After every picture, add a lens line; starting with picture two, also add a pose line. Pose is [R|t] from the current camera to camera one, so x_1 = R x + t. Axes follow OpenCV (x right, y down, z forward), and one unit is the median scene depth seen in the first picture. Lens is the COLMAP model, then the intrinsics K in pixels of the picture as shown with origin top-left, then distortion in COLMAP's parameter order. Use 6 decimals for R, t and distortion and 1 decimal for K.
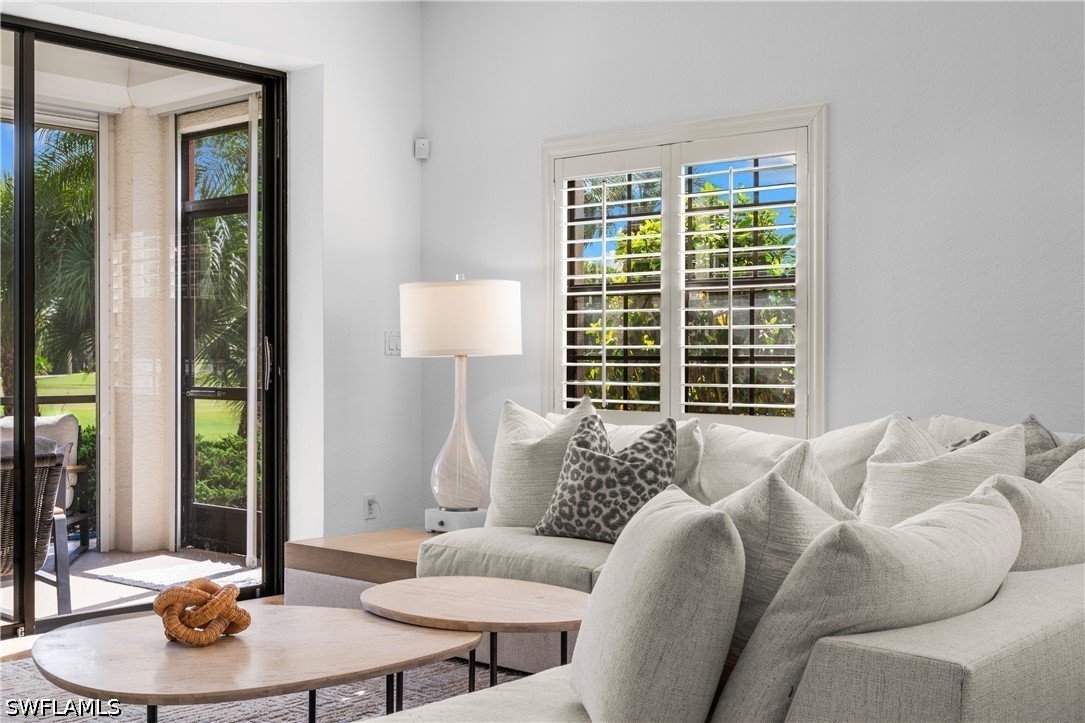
lens RADIAL K [[1298.9, 0, 536.6], [0, 1298.9, 372.3], [0, 0, 1]] dist [0.004981, 0.000000]
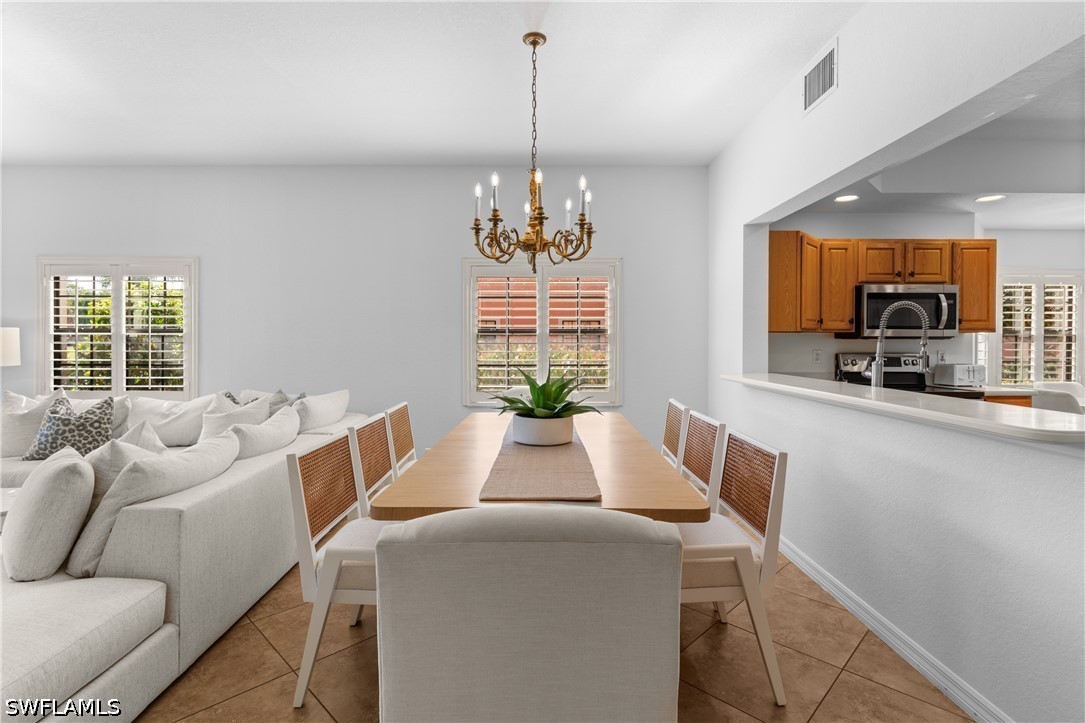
lens RADIAL K [[524.3, 0, 540.6], [0, 524.3, 342.7], [0, 0, 1]] dist [0.004018, 0.001009]
pose [[0.748122, -0.003465, 0.663553, 0.056332], [0.009903, 0.999933, -0.005944, -0.040890], [-0.663488, 0.011018, 0.748106, -0.125789]]
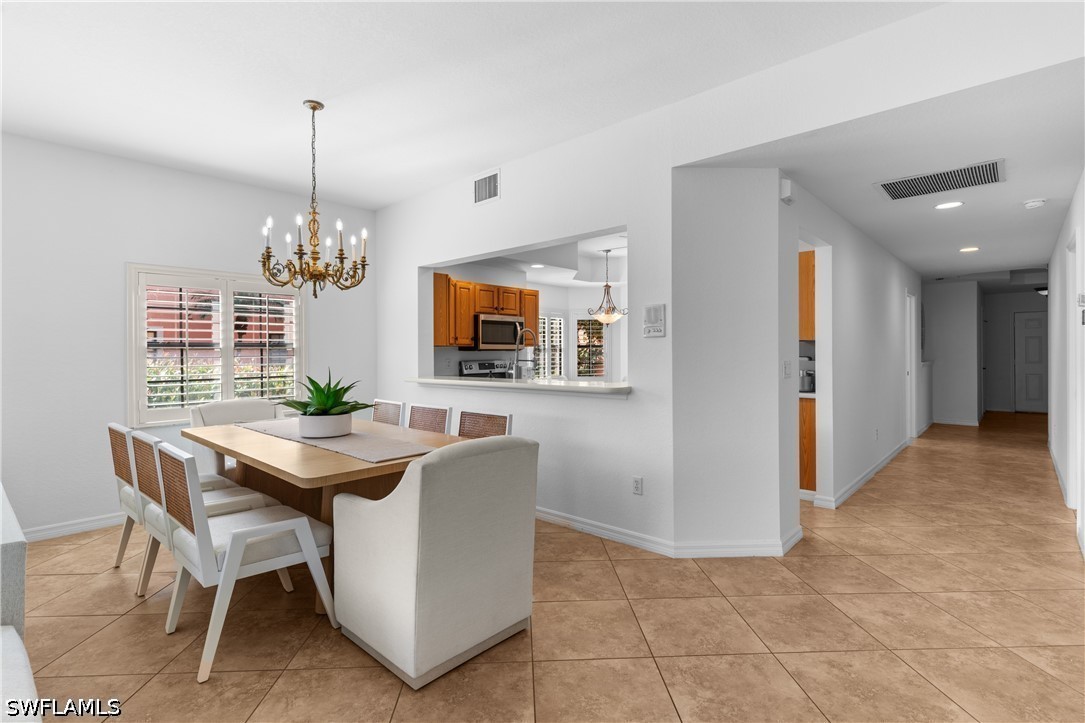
lens RADIAL K [[524.3, 0, 538.0], [0, 524.3, 352.6], [0, 0, 1]] dist [0.004018, 0.001009]
pose [[0.025079, -0.002408, 0.999683, -0.236830], [0.023555, 0.999721, 0.001817, -0.041731], [-0.999408, 0.023502, 0.025128, -0.010659]]
